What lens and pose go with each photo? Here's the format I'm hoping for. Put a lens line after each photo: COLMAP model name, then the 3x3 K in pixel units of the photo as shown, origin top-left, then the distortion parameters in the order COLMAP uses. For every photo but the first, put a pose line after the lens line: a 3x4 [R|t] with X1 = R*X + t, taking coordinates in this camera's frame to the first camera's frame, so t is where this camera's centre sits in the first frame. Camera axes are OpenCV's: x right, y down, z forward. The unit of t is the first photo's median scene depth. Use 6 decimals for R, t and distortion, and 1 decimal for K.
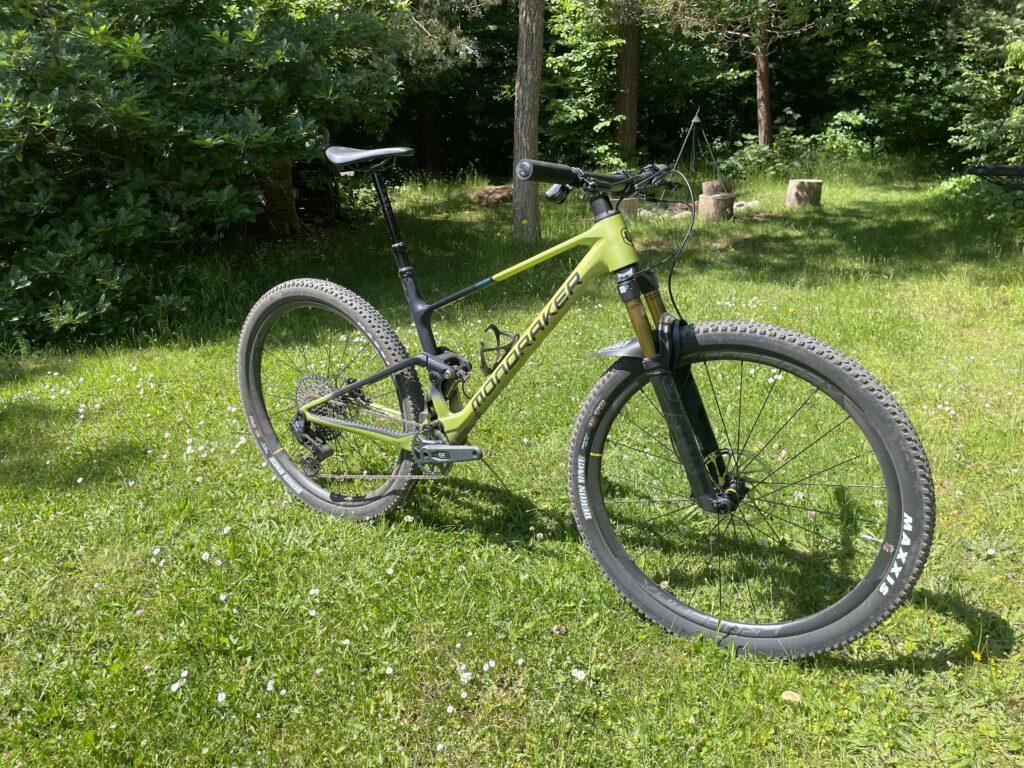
lens RADIAL K [[732.4, 0, 507.6], [0, 732.4, 385.2], [0, 0, 1]] dist [0.087816, -0.110368]
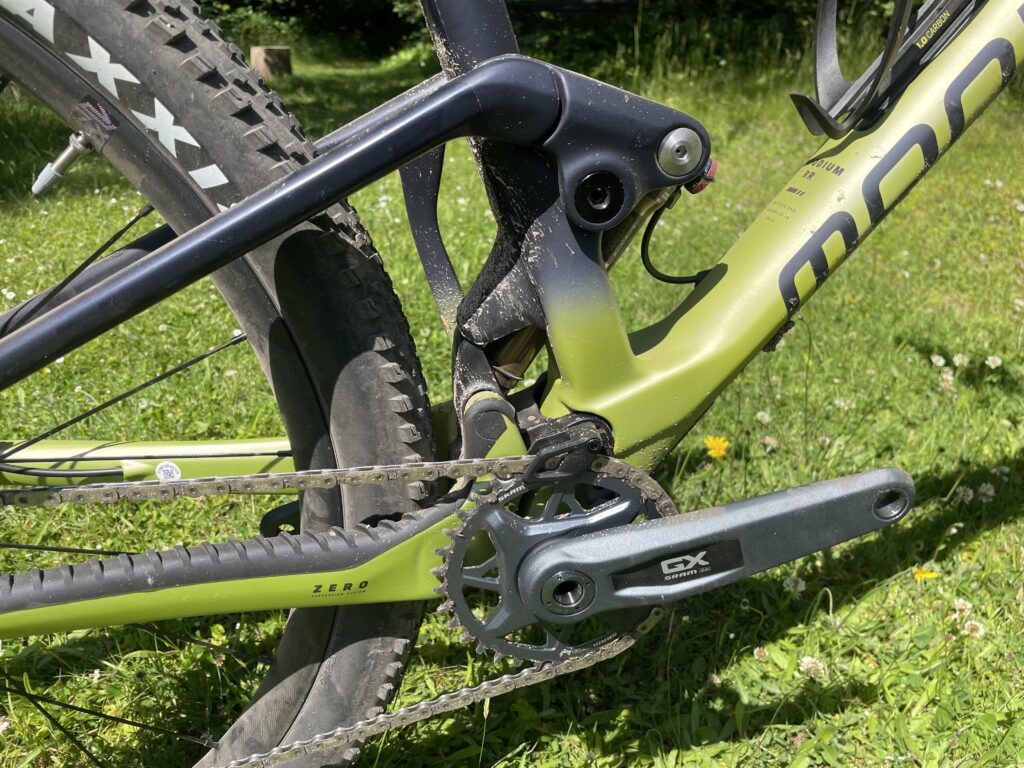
lens RADIAL K [[732.4, 0, 507.6], [0, 732.4, 385.2], [0, 0, 1]] dist [0.087816, -0.110368]
pose [[0.756877, -0.272533, 0.594022, -0.210630], [0.200633, 0.961909, 0.185679, -0.002867], [-0.621999, -0.021356, 0.782726, 0.775803]]
